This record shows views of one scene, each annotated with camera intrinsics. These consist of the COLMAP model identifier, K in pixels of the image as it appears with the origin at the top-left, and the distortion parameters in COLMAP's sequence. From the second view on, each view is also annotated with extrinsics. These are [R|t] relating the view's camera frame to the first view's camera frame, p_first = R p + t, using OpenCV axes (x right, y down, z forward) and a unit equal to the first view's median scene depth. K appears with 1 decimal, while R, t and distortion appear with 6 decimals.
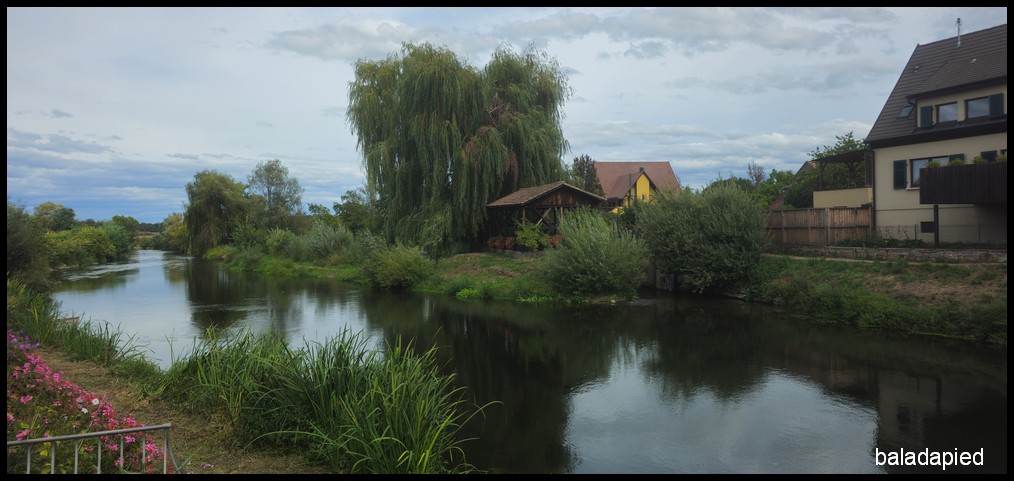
lens RADIAL K [[660.0, 0, 507.0], [0, 660.0, 240.5], [0, 0, 1]] dist [0.042709, -0.004220]
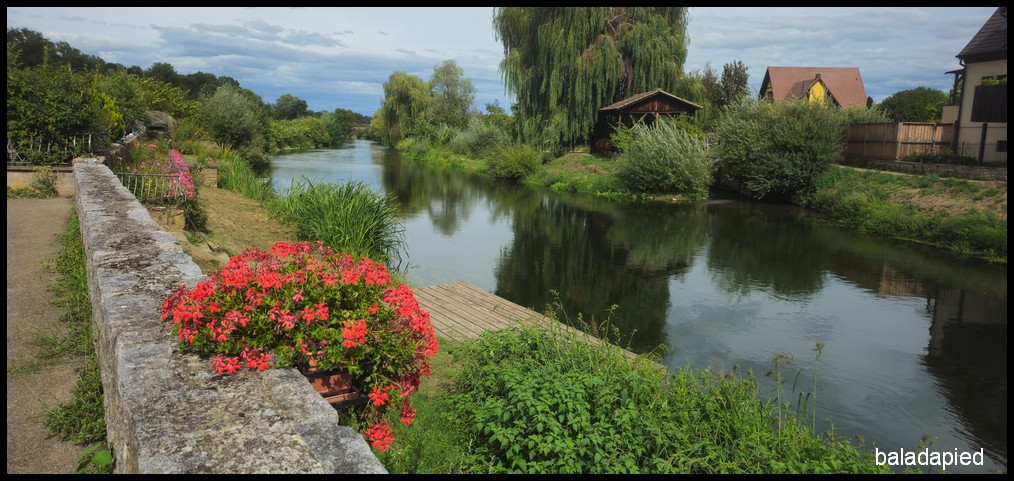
lens RADIAL K [[660.0, 0, 507.0], [0, 660.0, 240.5], [0, 0, 1]] dist [0.042709, -0.004220]
pose [[0.956881, 0.090806, -0.275922, 0.190851], [-0.050016, 0.987201, 0.151437, 0.003472], [0.286142, -0.131107, 0.949175, -0.151993]]
